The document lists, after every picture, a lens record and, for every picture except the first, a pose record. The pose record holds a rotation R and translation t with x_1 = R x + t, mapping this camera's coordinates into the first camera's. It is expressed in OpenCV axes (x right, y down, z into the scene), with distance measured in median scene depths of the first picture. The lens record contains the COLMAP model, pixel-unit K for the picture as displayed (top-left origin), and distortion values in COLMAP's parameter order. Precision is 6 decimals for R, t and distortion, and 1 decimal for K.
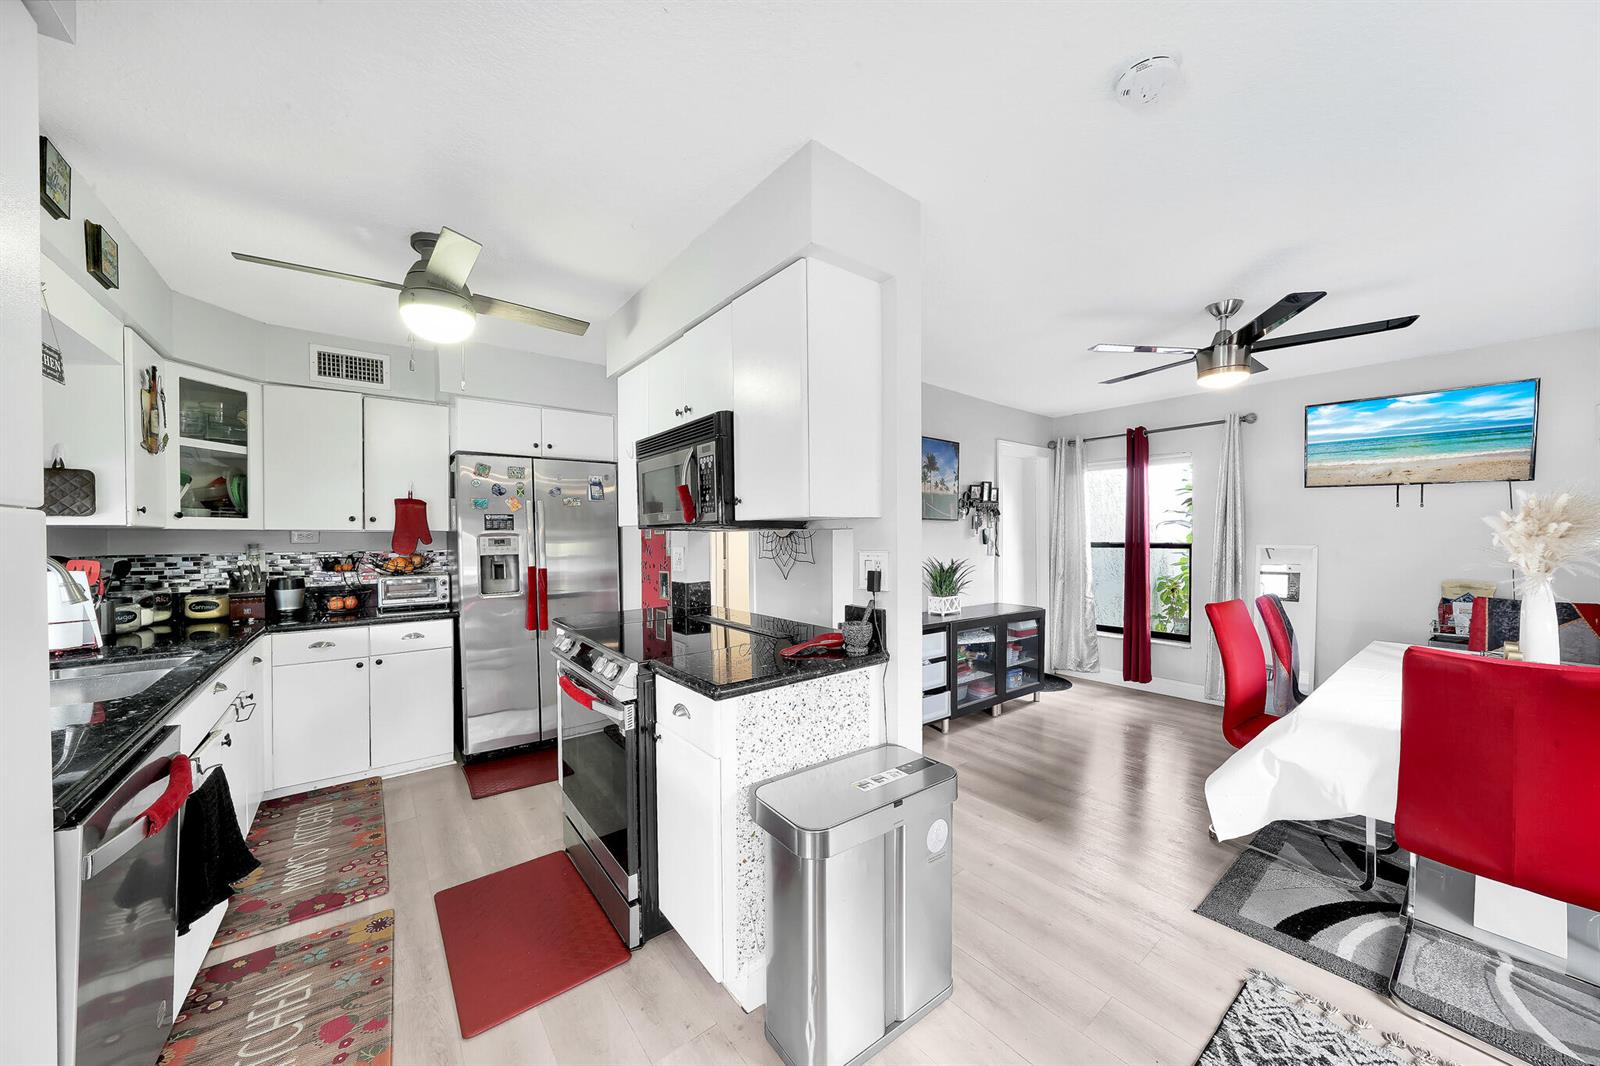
lens RADIAL K [[559.5, 0, 797.4], [0, 559.5, 546.8], [0, 0, 1]] dist [0.000147, 0.000088]
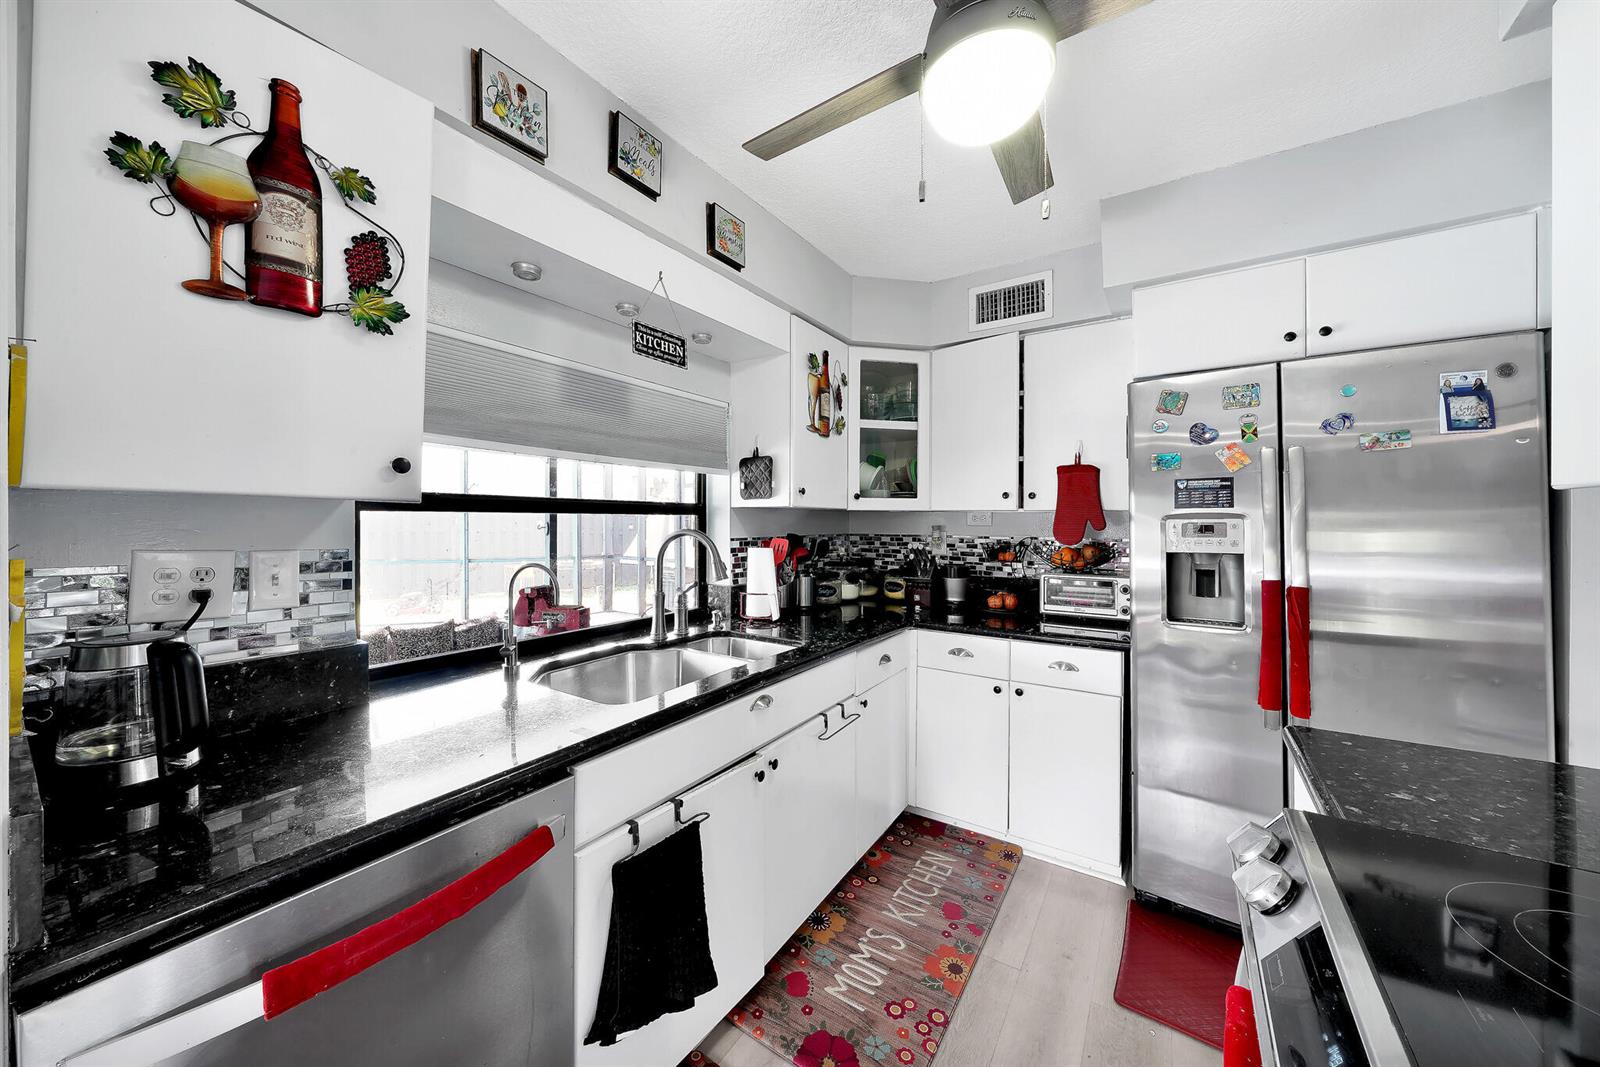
lens RADIAL K [[554.4, 0, 795.3], [0, 554.4, 518.4], [0, 0, 1]] dist [-0.007451, -0.000079]
pose [[0.311011, 0.003893, -0.950398, -0.157460], [-0.021995, 0.999753, -0.003103, -0.009553], [0.950152, 0.021869, 0.311020, 0.491631]]
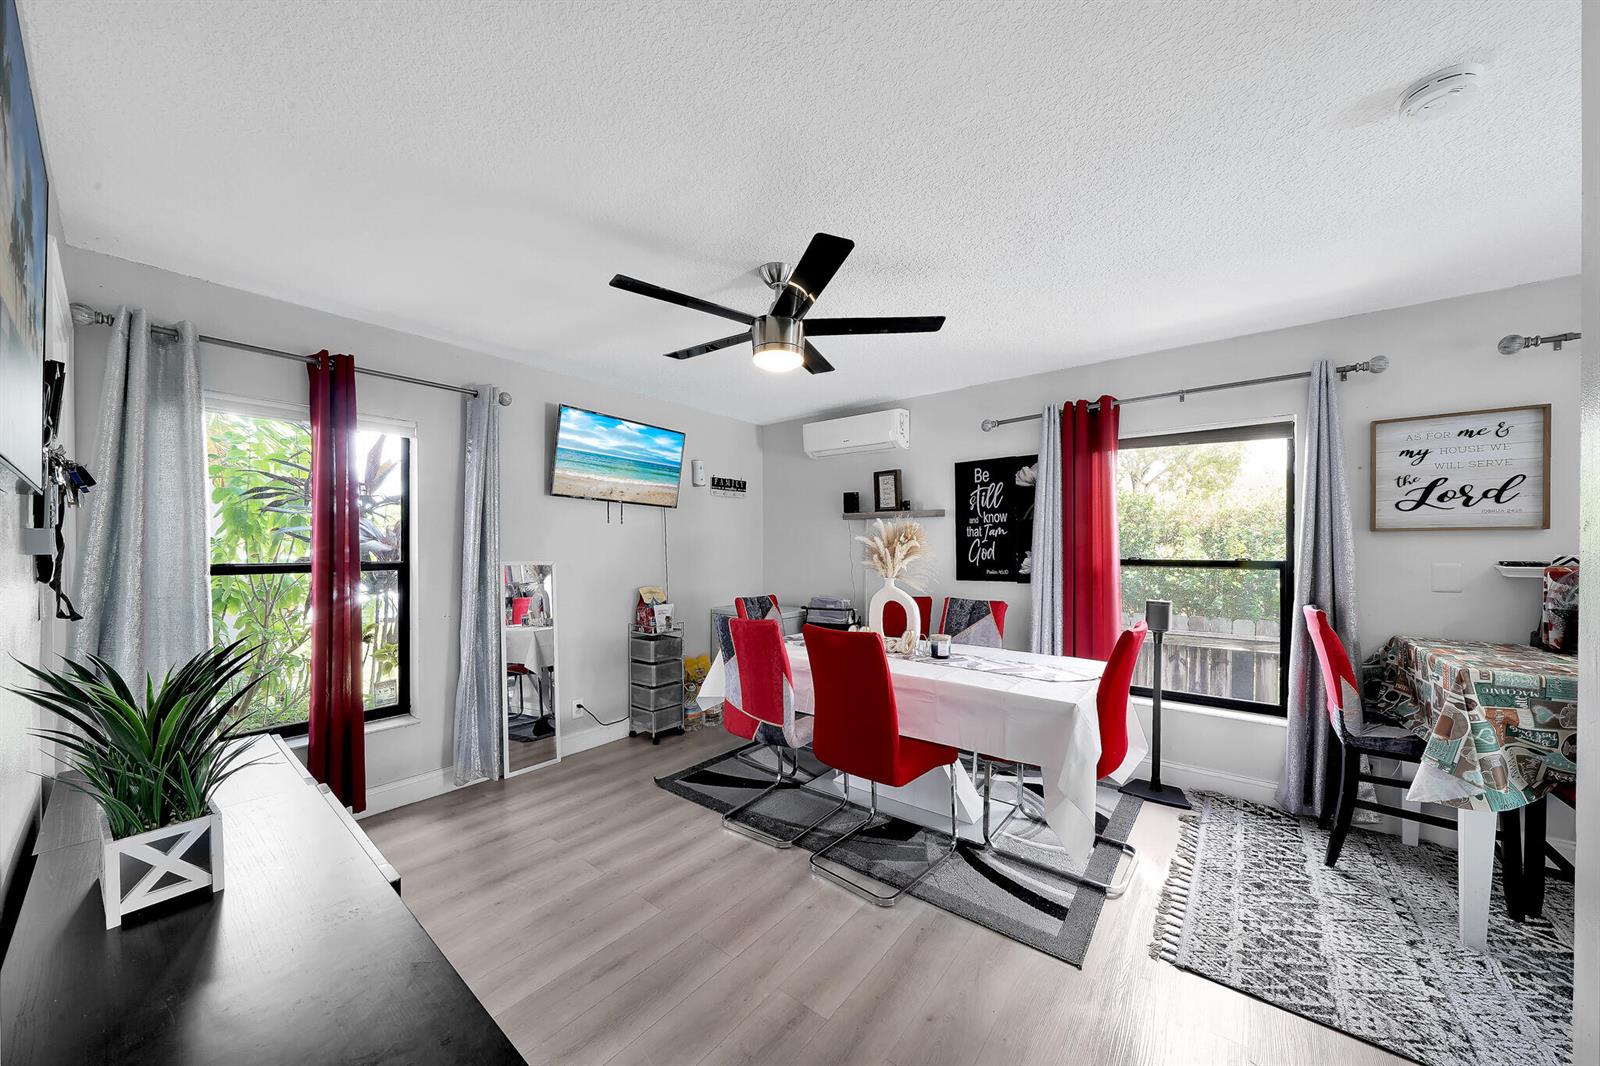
lens RADIAL K [[559.5, 0, 797.4], [0, 559.5, 546.8], [0, 0, 1]] dist [0.000147, 0.000088]
pose [[-0.235626, 0.002872, 0.971840, -0.056795], [0.018196, 0.999833, 0.001457, -0.024385], [-0.971674, 0.018027, -0.235639, 1.035393]]
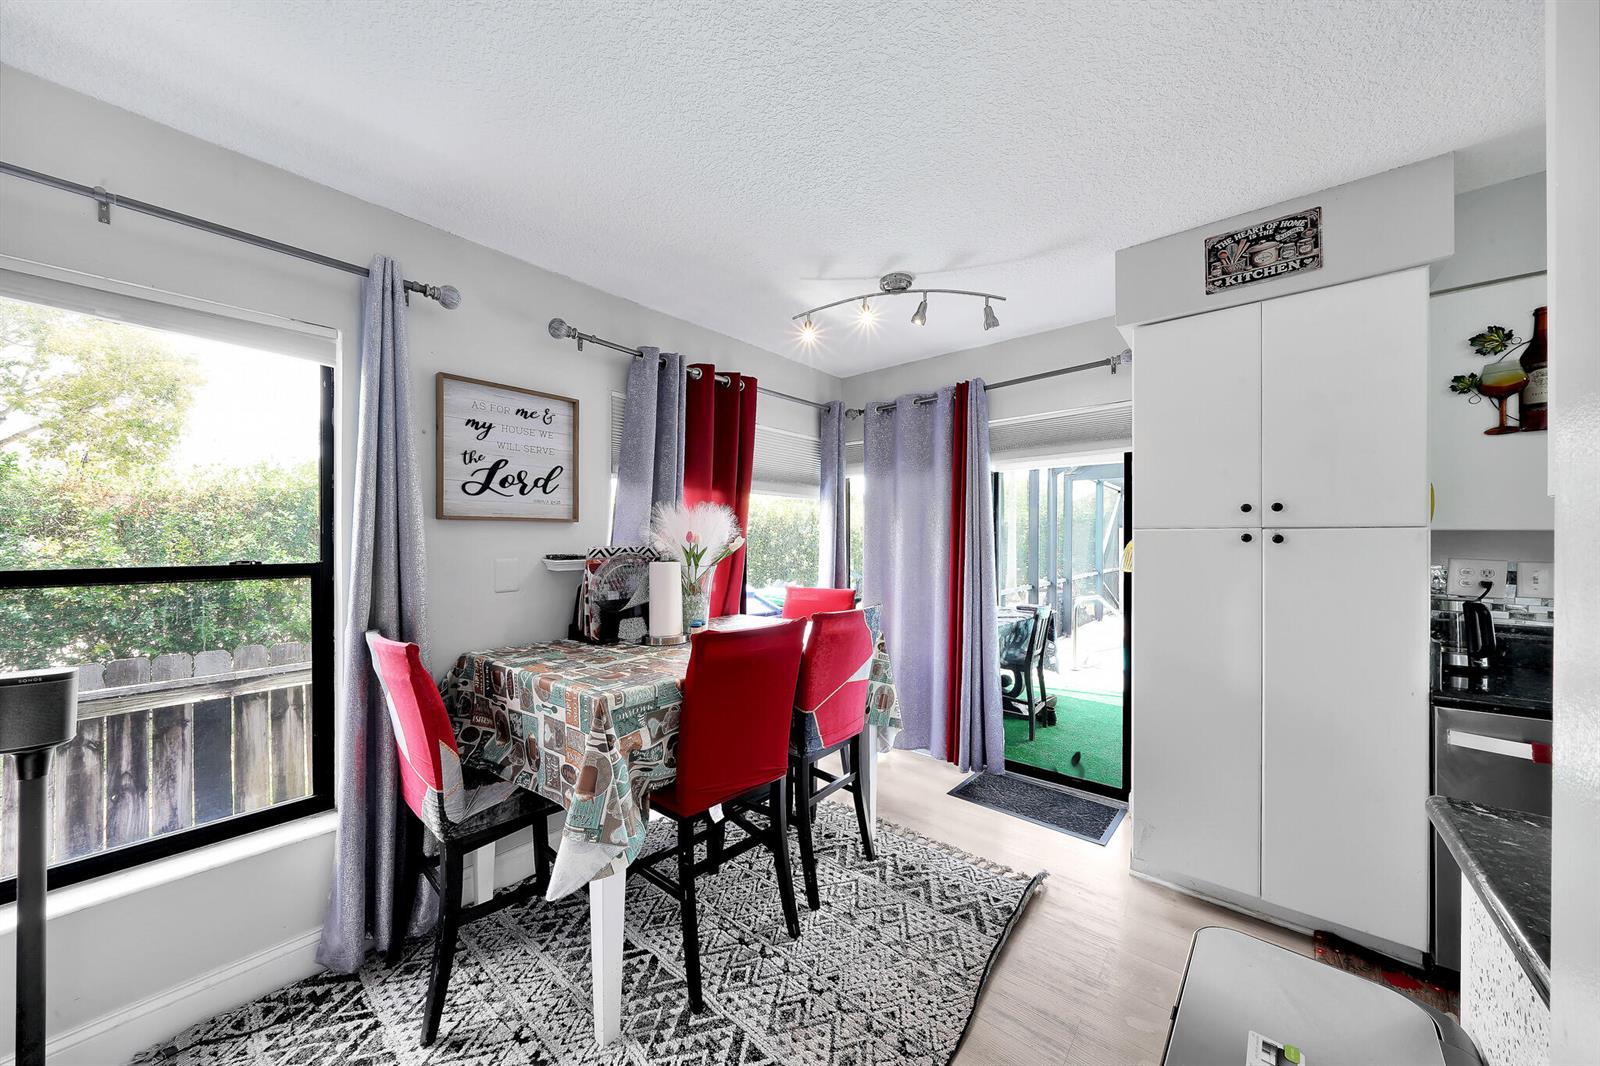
lens RADIAL K [[544.0, 0, 795.4], [0, 544.0, 541.4], [0, 0, 1]] dist [-0.009400, 0.000426]
pose [[-0.978913, 0.006708, -0.204165, 0.286864], [0.002112, 0.999740, 0.022723, -0.018867], [0.204265, 0.021813, -0.978673, 0.678858]]
